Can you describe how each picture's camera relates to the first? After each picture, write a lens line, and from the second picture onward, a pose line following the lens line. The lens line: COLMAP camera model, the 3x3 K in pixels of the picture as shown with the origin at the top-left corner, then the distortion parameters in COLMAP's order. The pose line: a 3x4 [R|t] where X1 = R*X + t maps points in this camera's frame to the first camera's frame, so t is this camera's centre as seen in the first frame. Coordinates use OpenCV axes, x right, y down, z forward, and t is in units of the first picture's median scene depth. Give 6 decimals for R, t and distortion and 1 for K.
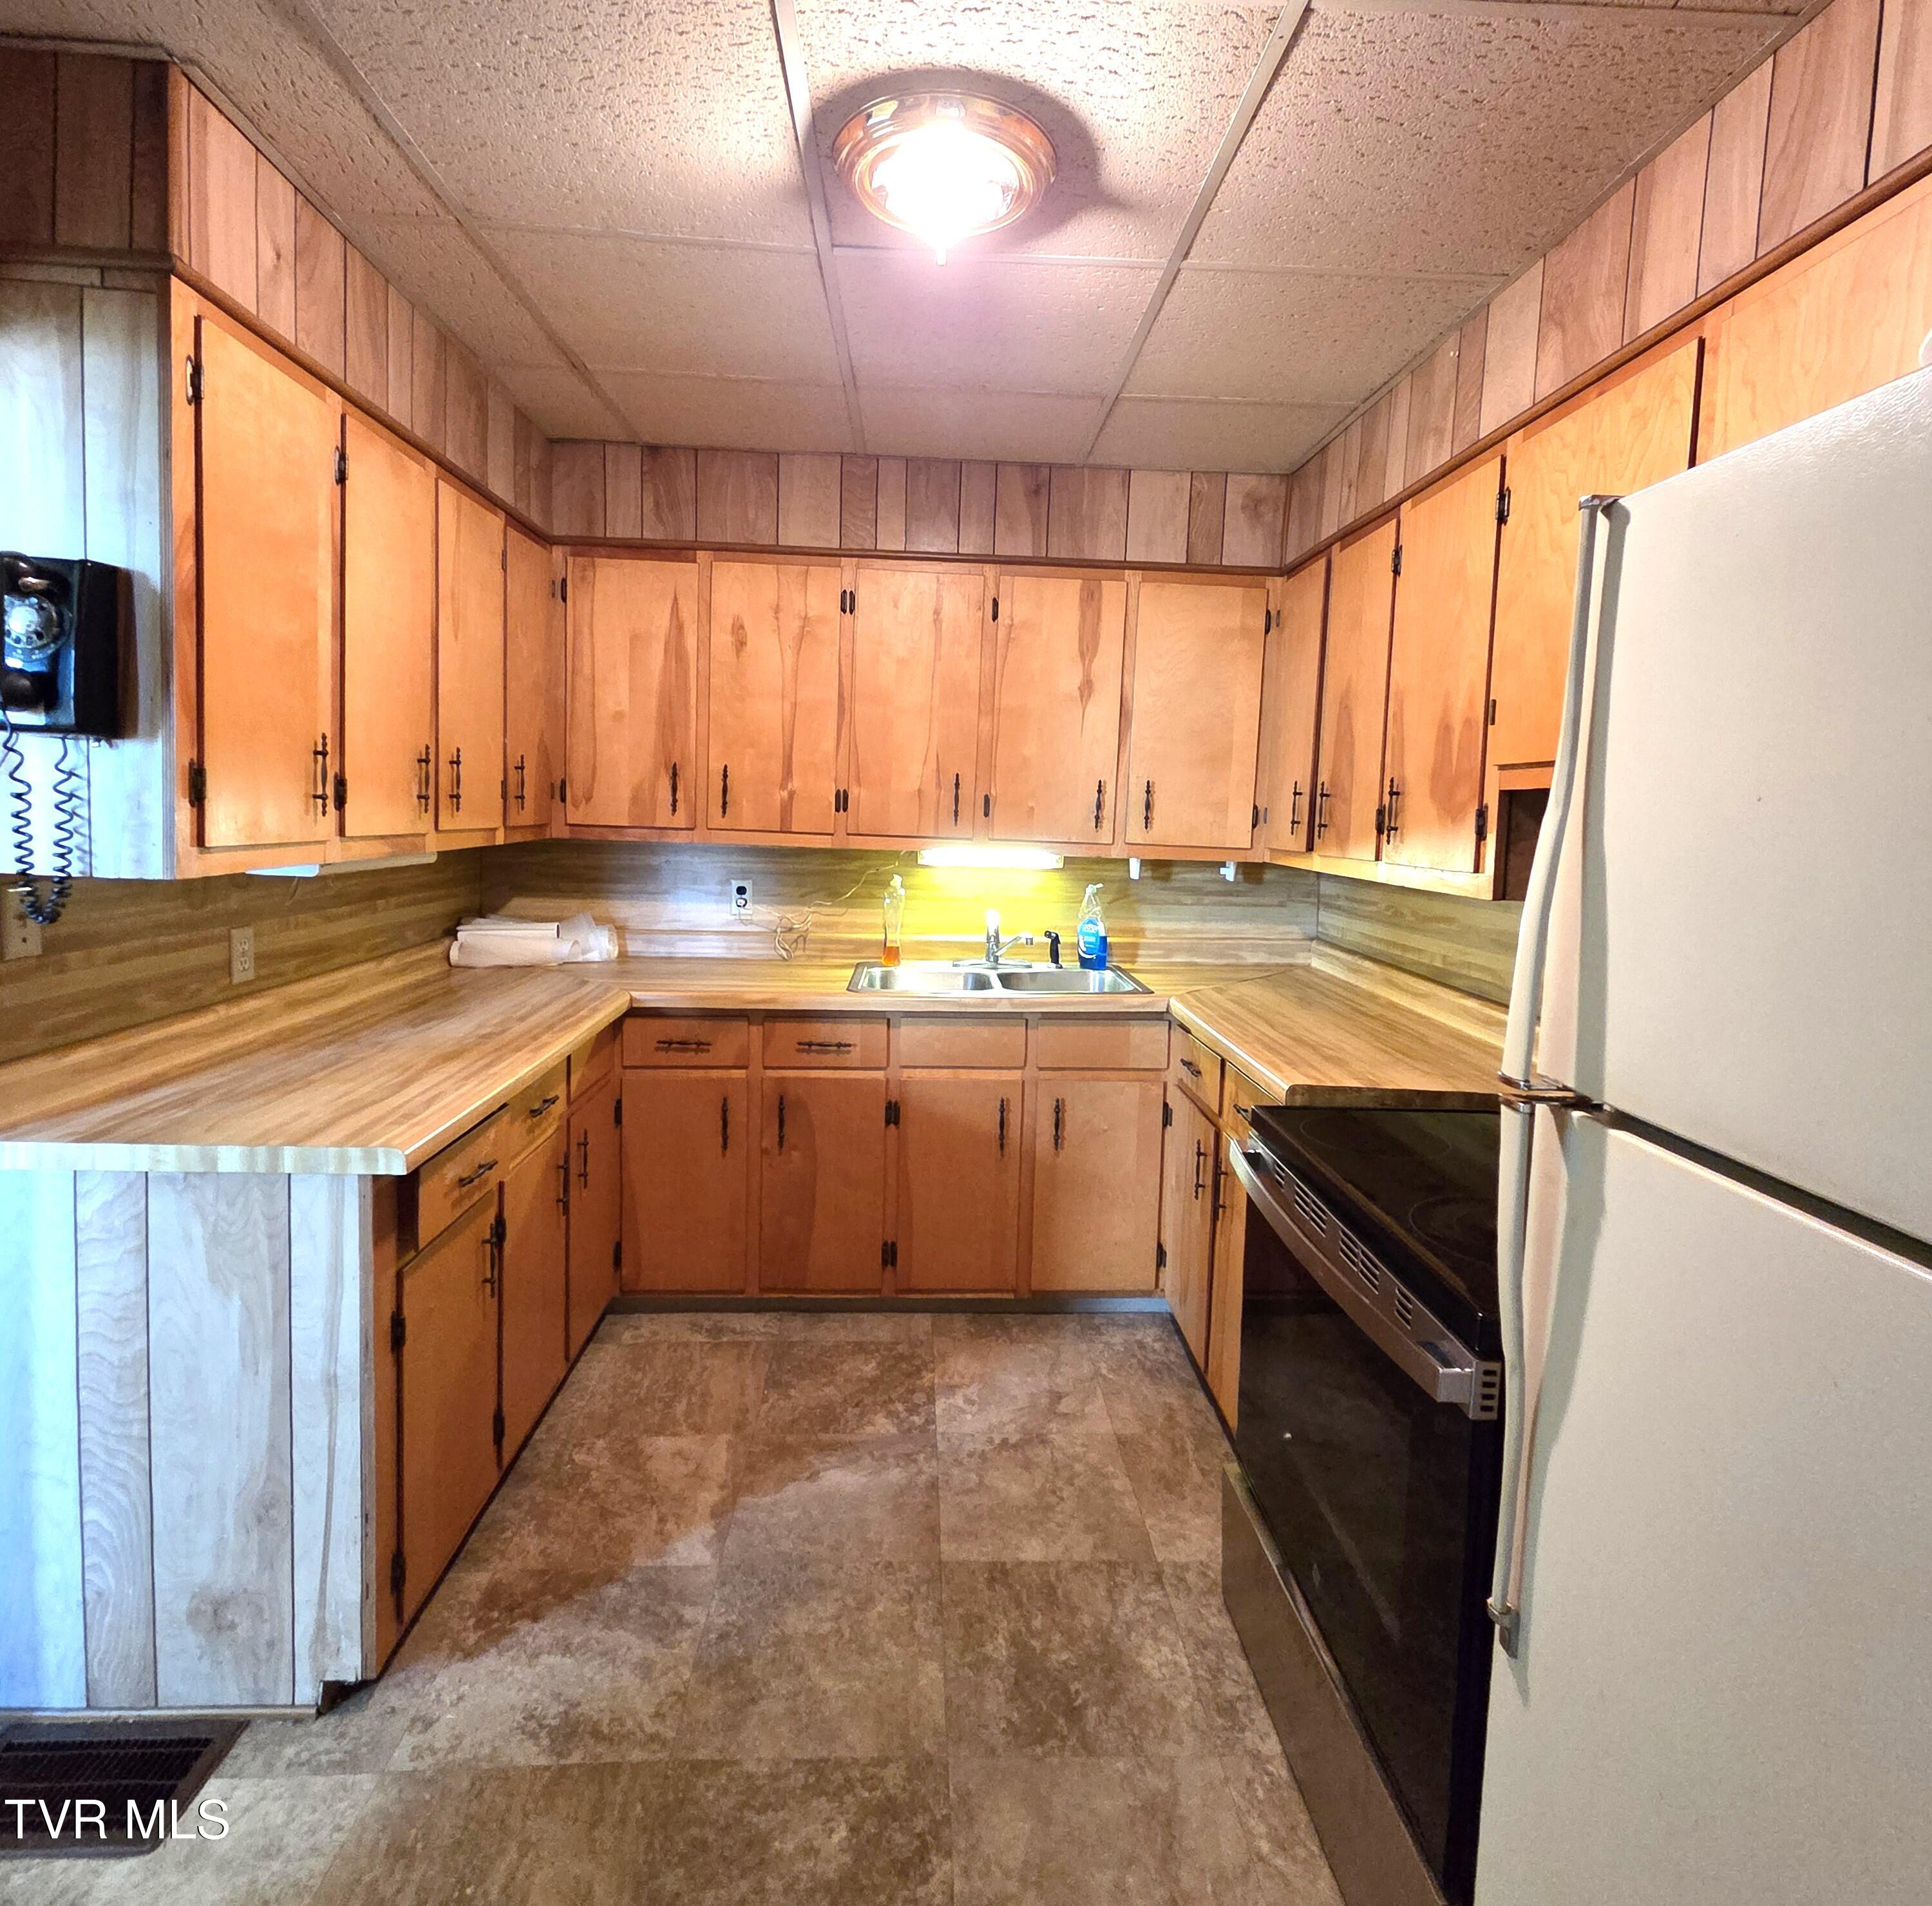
lens RADIAL K [[1061.8, 0, 974.3], [0, 1061.8, 890.9], [0, 0, 1]] dist [0.007090, -0.000819]
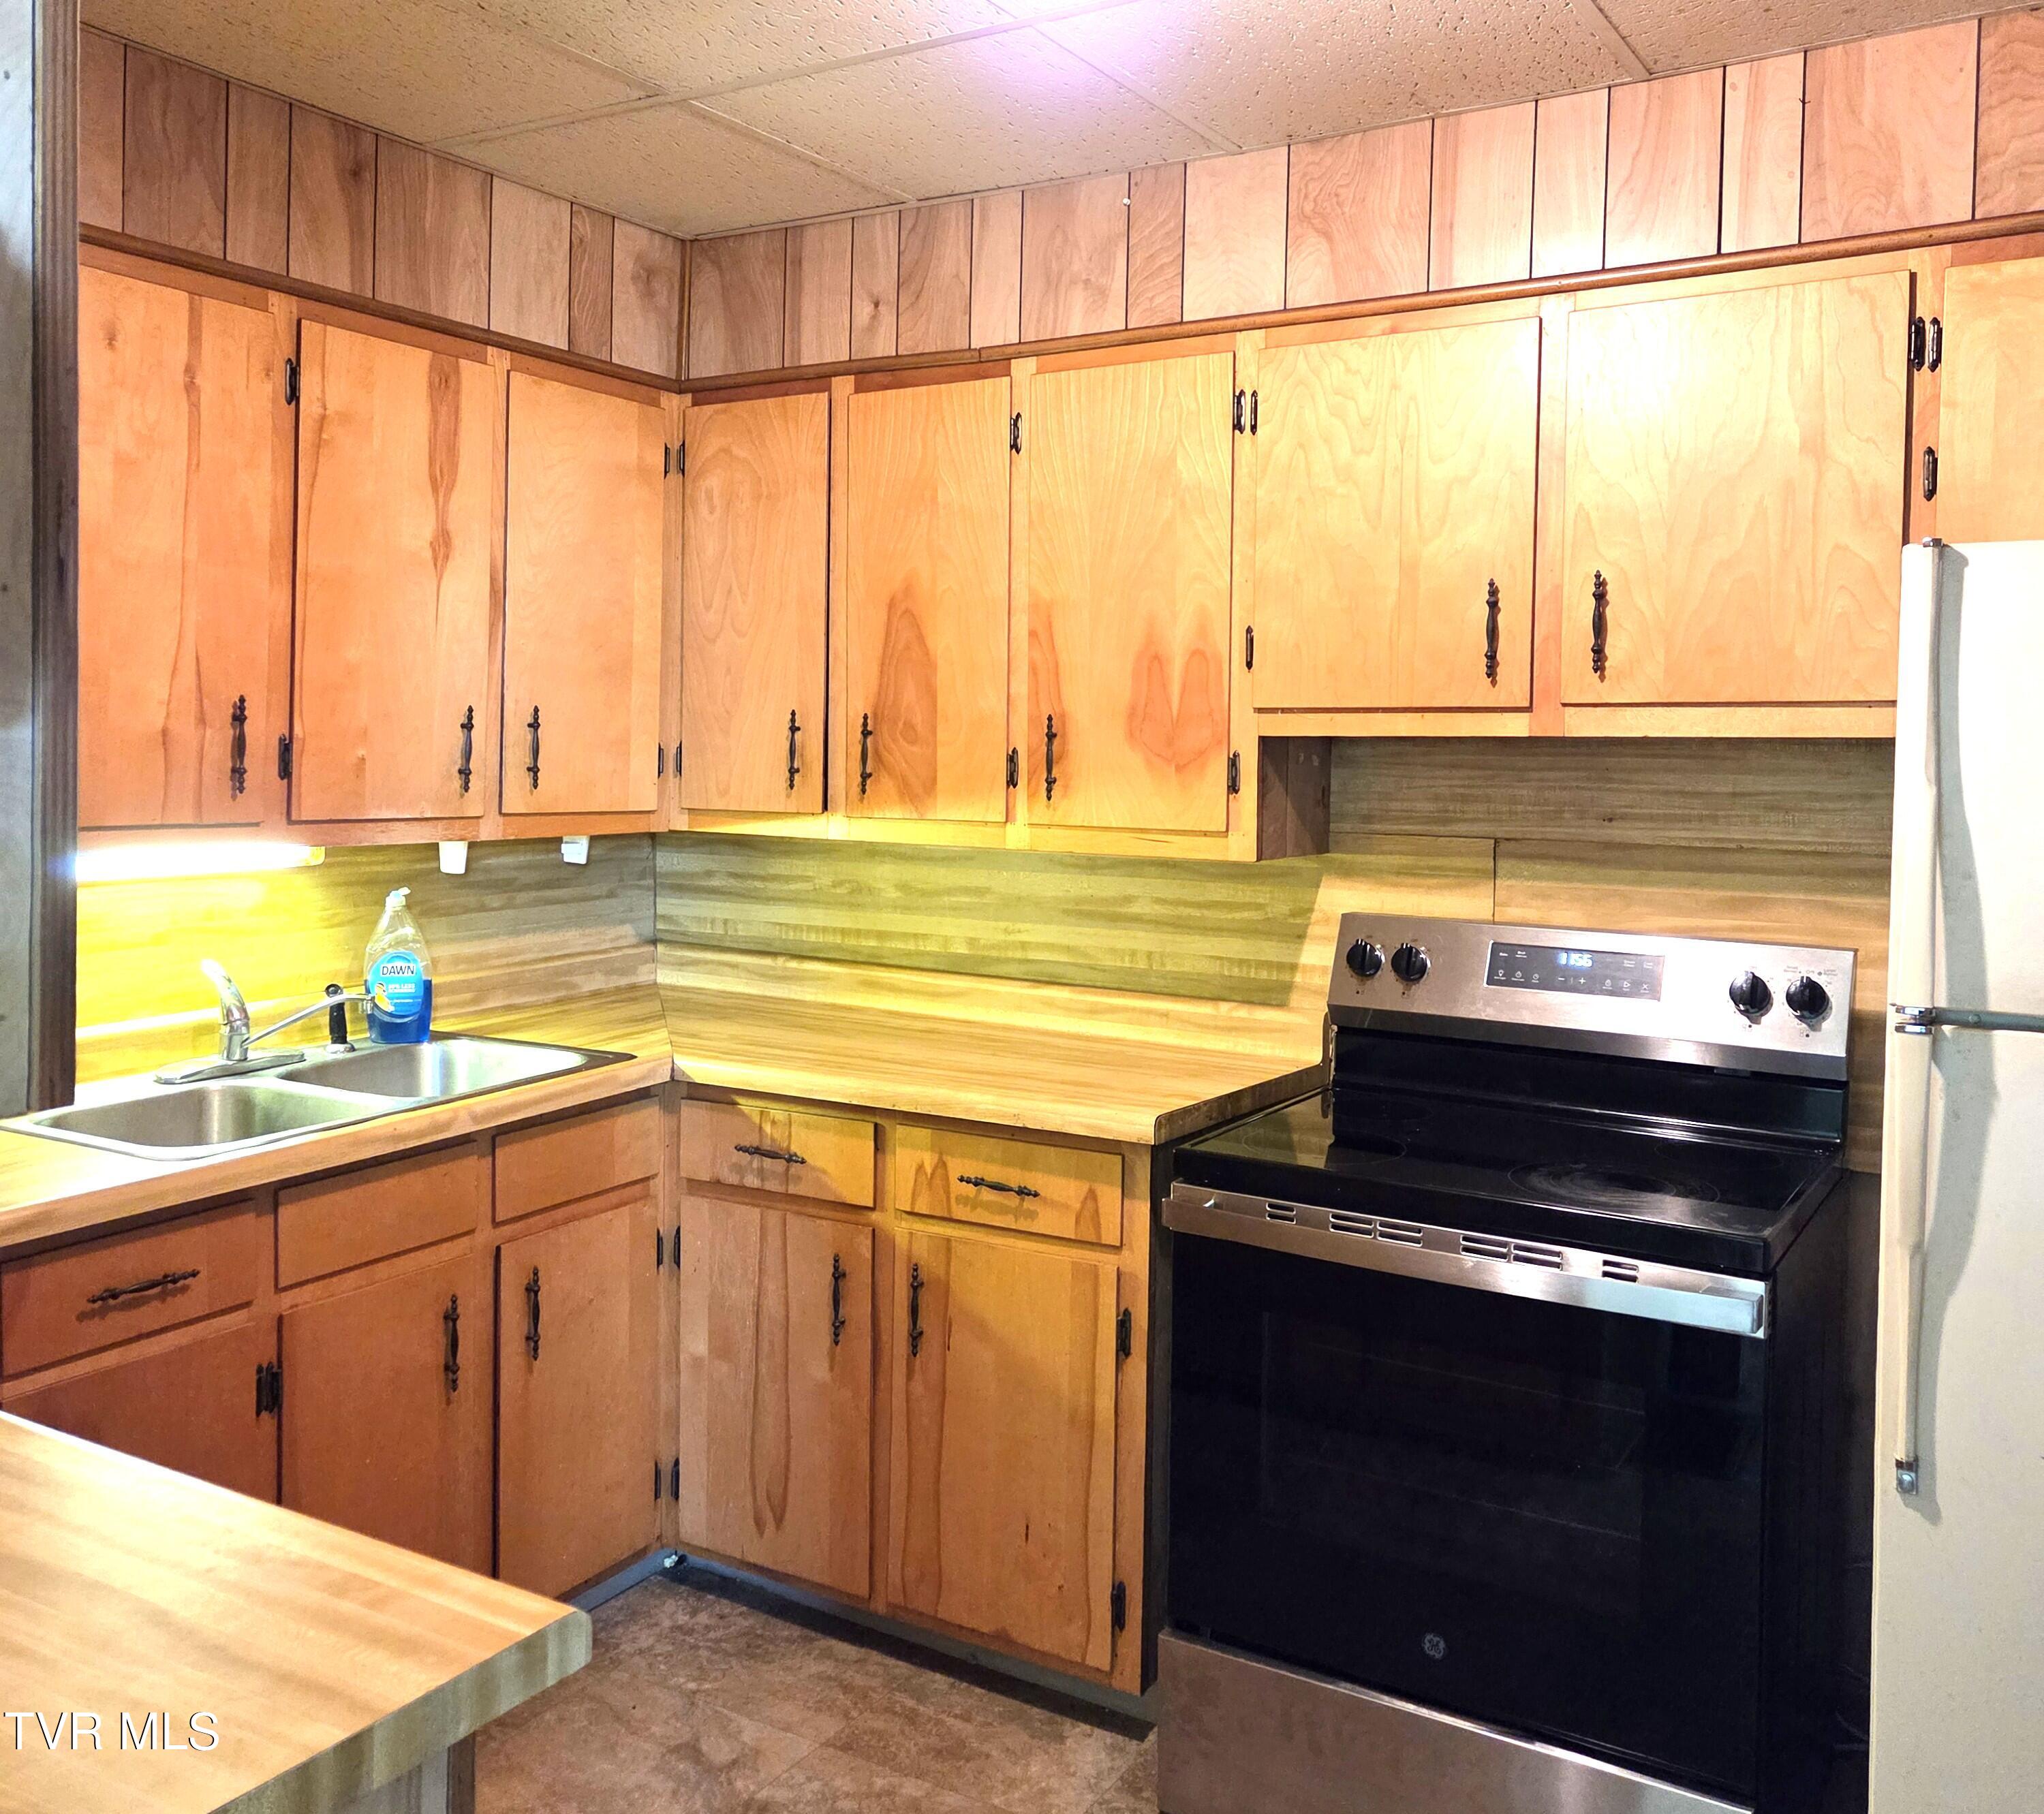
lens RADIAL K [[1817.0, 0, 1060.9], [0, 1817.0, 819.6], [0, 0, 1]] dist [0.079401, -0.015210]
pose [[0.553092, -0.060873, 0.830893, -0.629729], [0.068754, 0.997260, 0.027295, -0.057799], [-0.830278, 0.042031, 0.555762, 0.223913]]
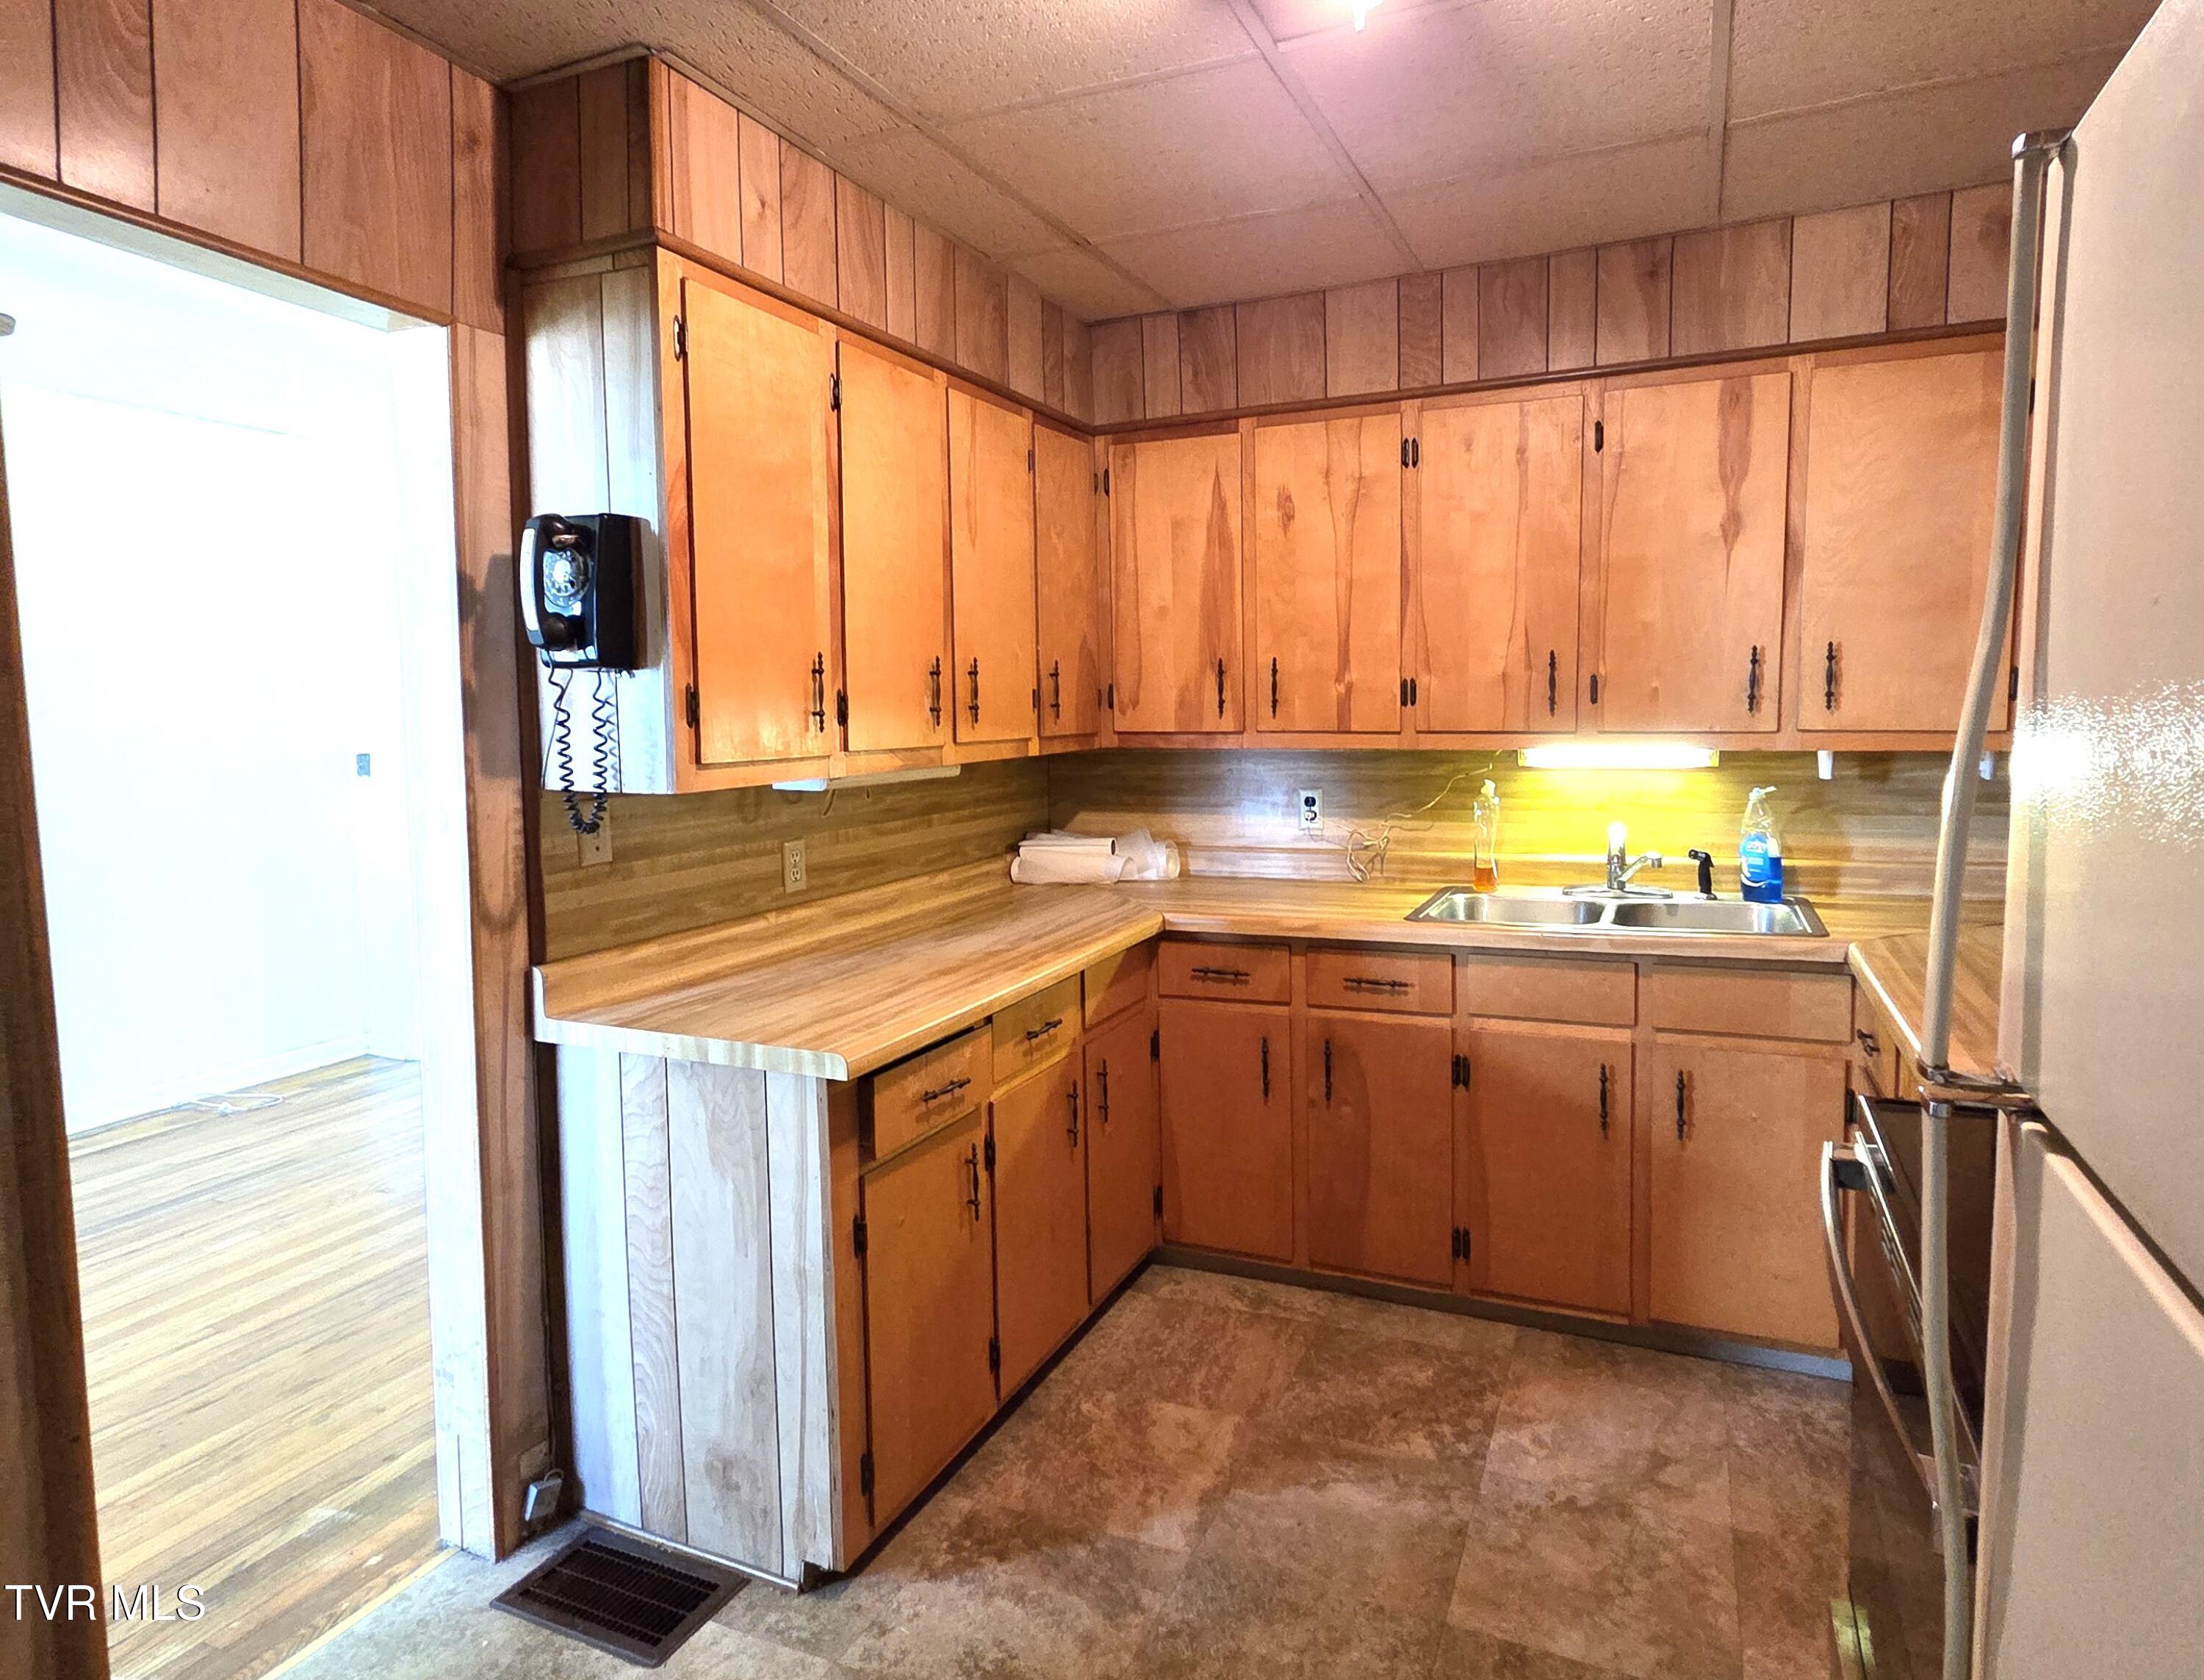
lens RADIAL K [[1244.9, 0, 1141.8], [0, 1244.9, 809.0], [0, 0, 1]] dist [0.007412, -0.001362]
pose [[0.893773, -0.009563, -0.448417, 0.148485], [0.010457, 0.999945, -0.000482, 0.005987], [0.448398, -0.004258, 0.893824, 0.037856]]
